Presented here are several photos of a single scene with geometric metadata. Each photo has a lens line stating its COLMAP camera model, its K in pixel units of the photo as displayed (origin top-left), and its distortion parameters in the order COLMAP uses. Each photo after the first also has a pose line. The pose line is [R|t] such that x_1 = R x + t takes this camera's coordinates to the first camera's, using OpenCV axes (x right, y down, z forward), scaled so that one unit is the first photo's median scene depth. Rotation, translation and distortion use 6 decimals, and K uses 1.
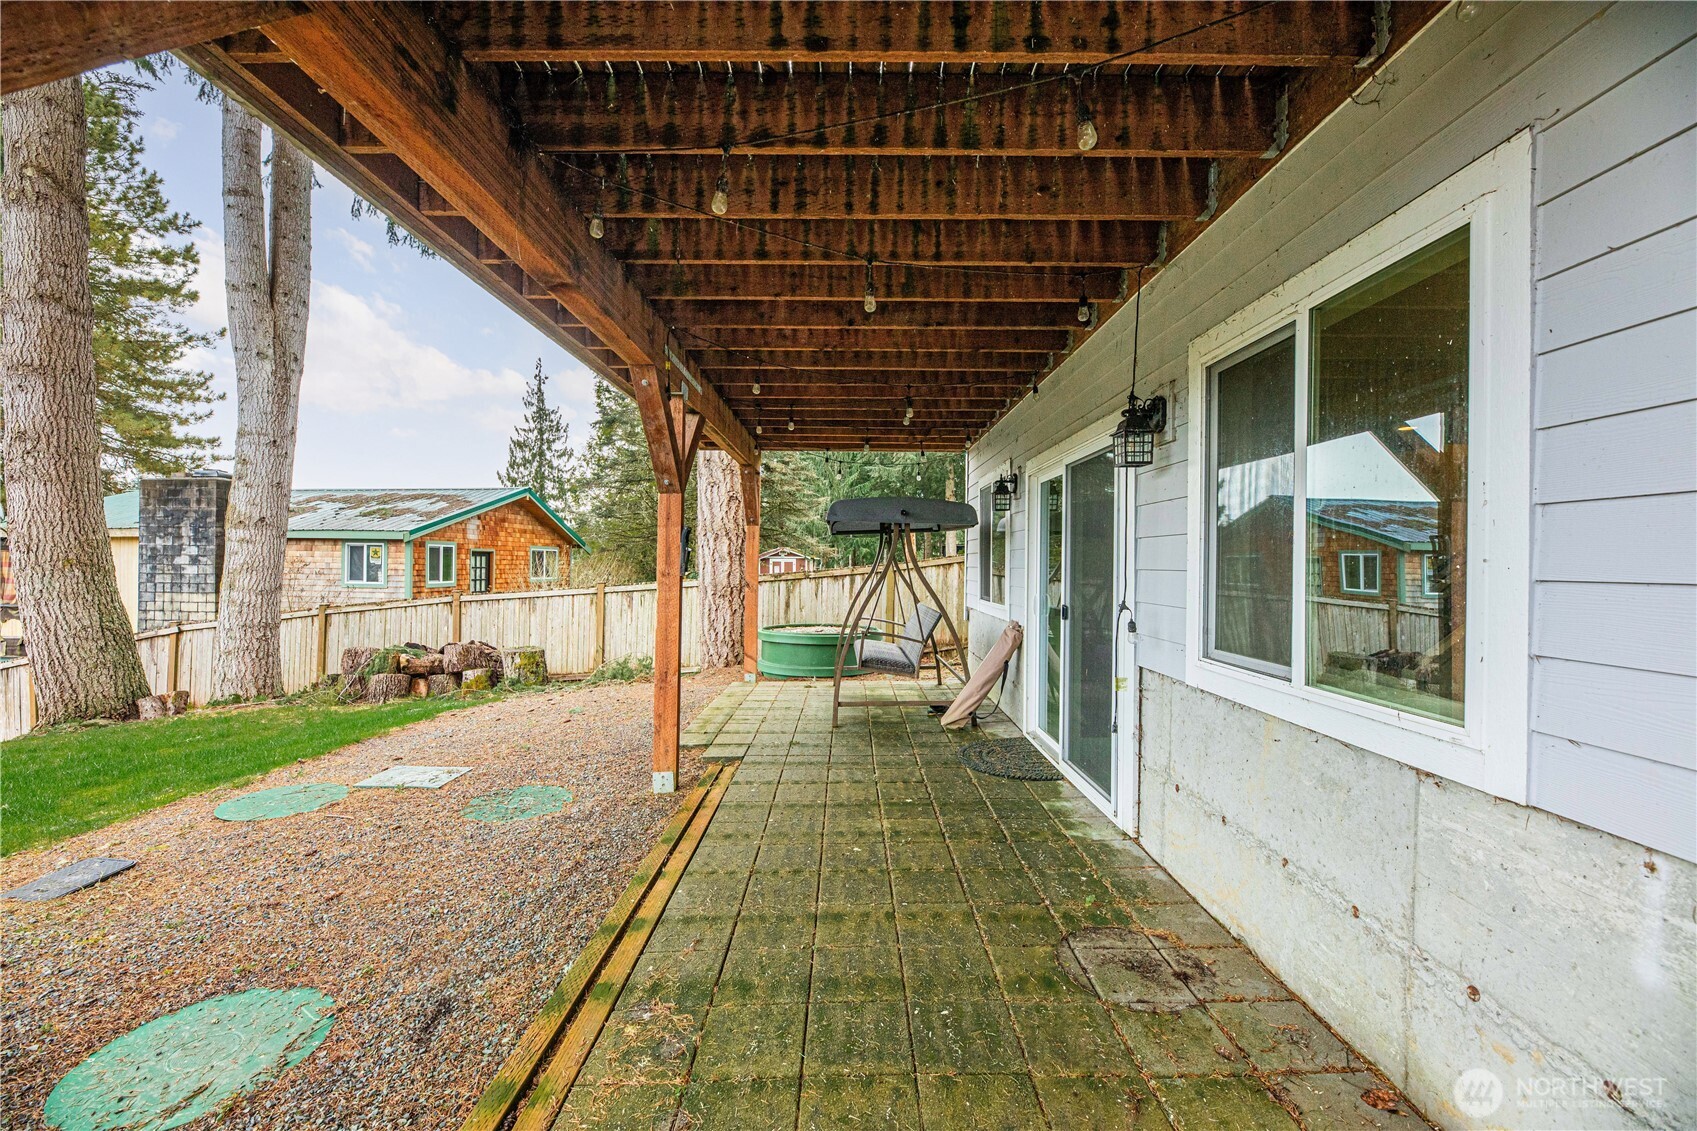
lens RADIAL K [[689.9, 0, 845.2], [0, 689.9, 561.2], [0, 0, 1]] dist [0.000027, -0.001553]
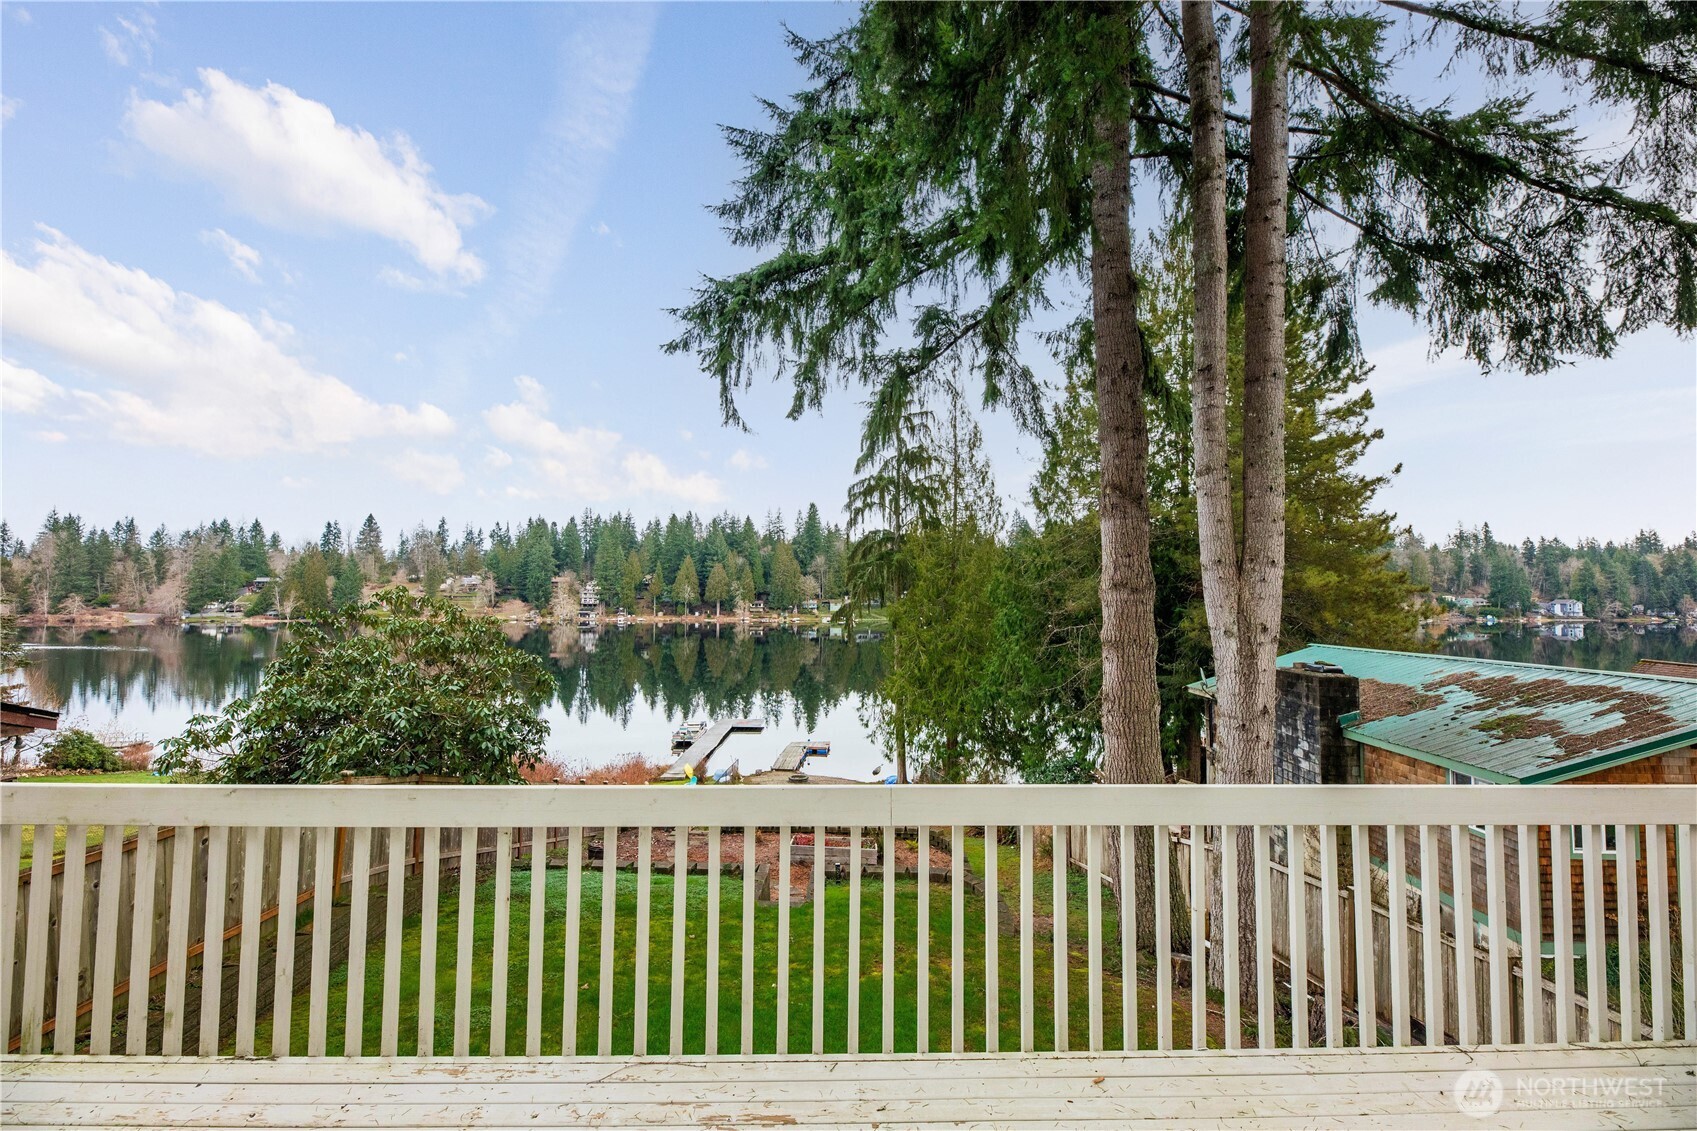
lens RADIAL K [[689.9, 0, 842.6], [0, 689.9, 560.6], [0, 0, 1]] dist [0.000027, -0.001553]
pose [[0.036426, -0.065889, -0.997162, 0.052229], [-0.001714, 0.997819, -0.065995, -0.204367], [0.999335, 0.004113, 0.036233, 0.265336]]
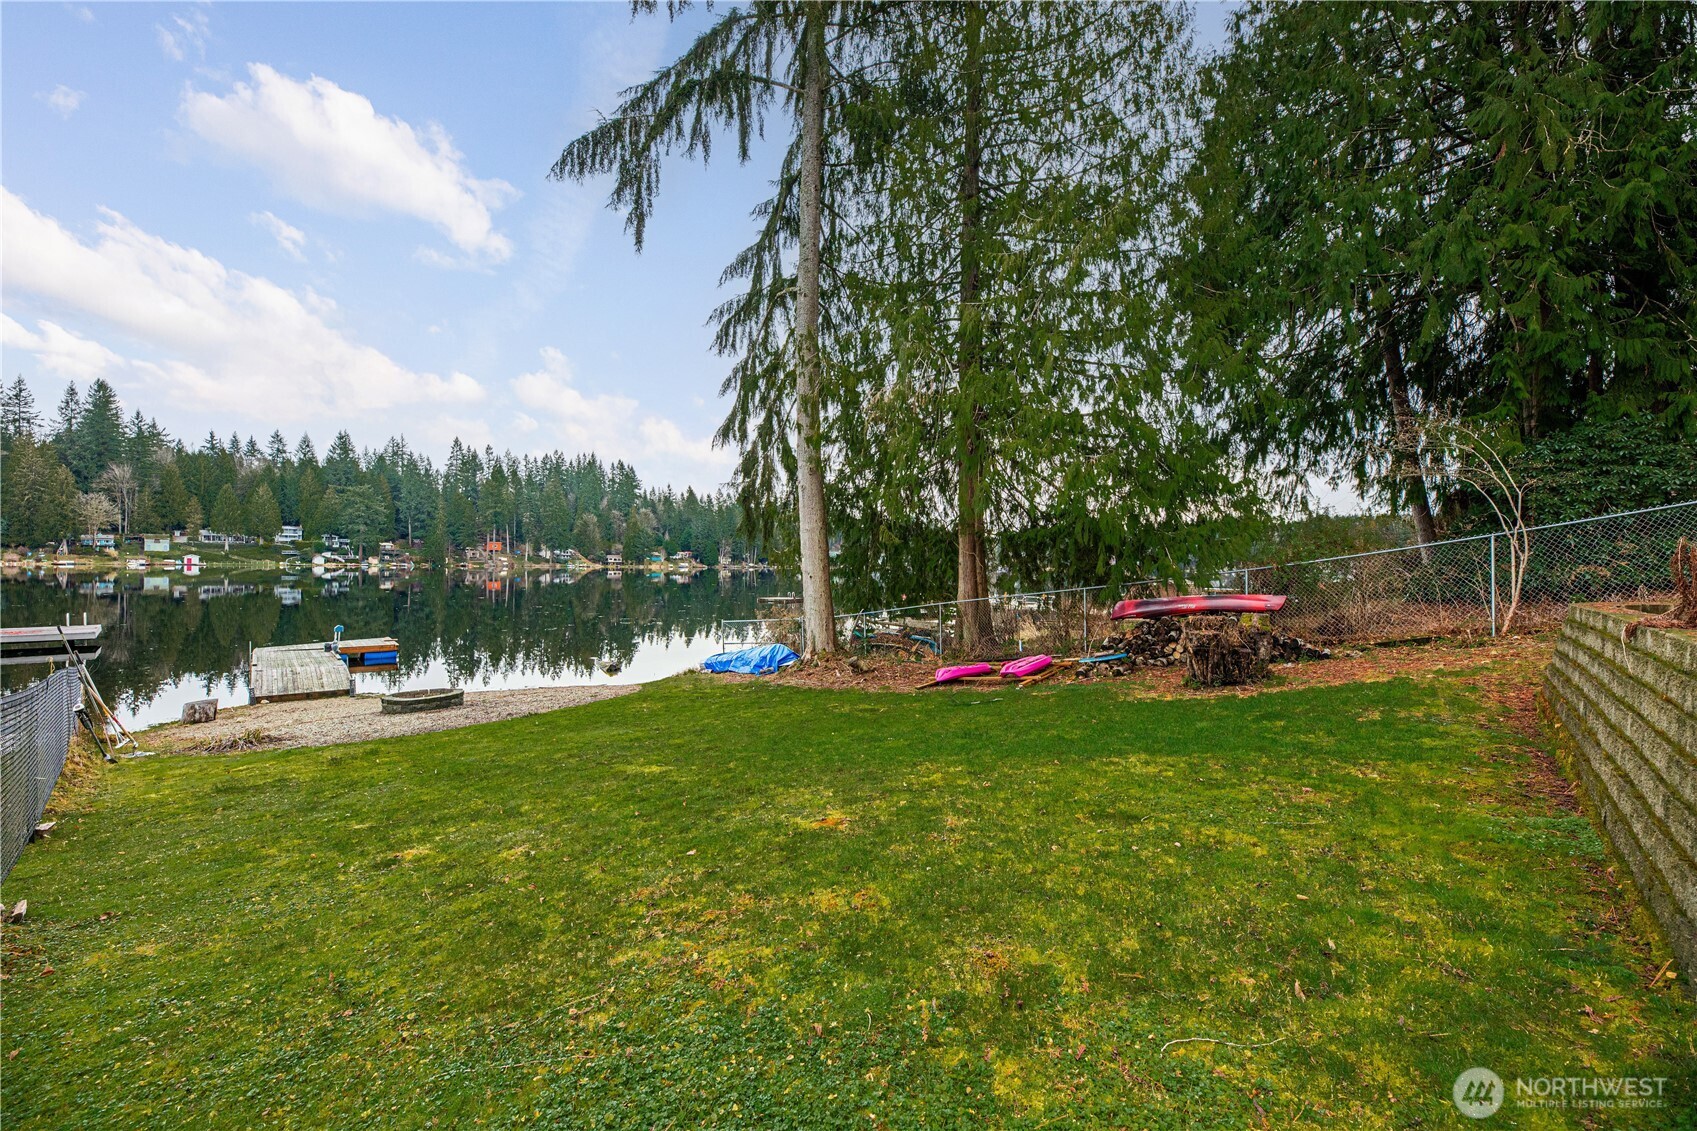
lens RADIAL K [[689.9, 0, 851.6], [0, 689.9, 561.3], [0, 0, 1]] dist [0.000027, -0.001553]
pose [[0.741211, -0.008045, -0.671224, -2.800666], [0.002462, 0.999954, -0.009266, 0.618549], [0.671268, 0.005216, 0.741196, -0.239335]]
